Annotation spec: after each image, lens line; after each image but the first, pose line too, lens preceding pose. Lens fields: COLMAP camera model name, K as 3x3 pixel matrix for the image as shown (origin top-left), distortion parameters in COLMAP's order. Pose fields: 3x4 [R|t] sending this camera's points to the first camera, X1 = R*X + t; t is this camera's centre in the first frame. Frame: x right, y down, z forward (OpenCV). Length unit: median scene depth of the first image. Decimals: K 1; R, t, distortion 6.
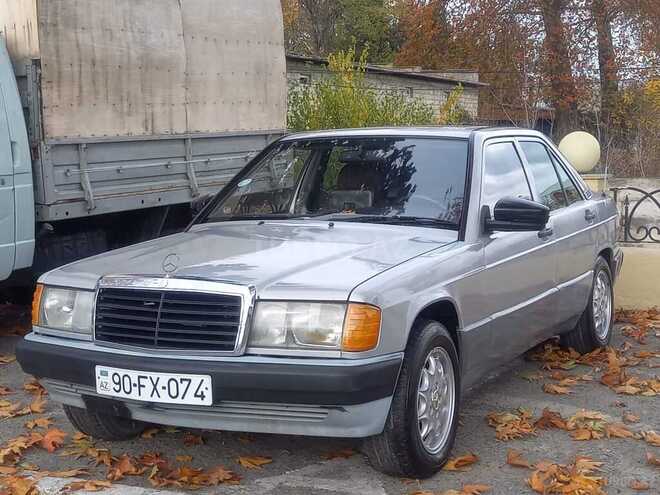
lens RADIAL K [[1107.3, 0, 330.0], [0, 1107.3, 247.5], [0, 0, 1]] dist [0.042598, 0.002878]
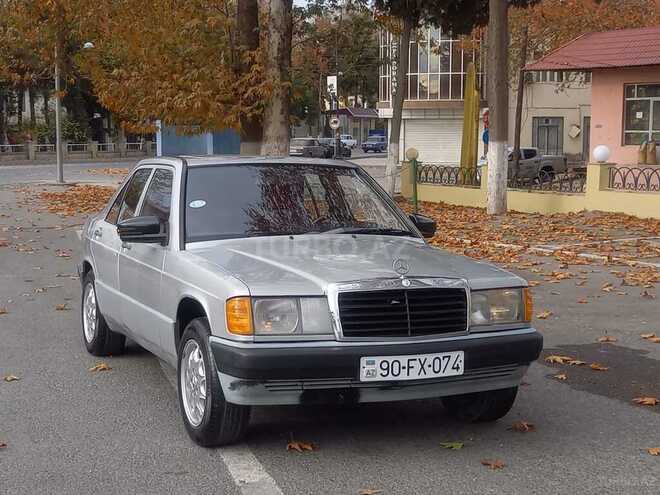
lens RADIAL K [[1107.3, 0, 330.0], [0, 1107.3, 247.5], [0, 0, 1]] dist [0.042598, 0.002878]
pose [[0.654829, -0.031520, 0.755120, -1.146593], [0.051047, 0.998693, -0.002580, -0.008501], [-0.754051, 0.040236, 0.655582, 0.261815]]
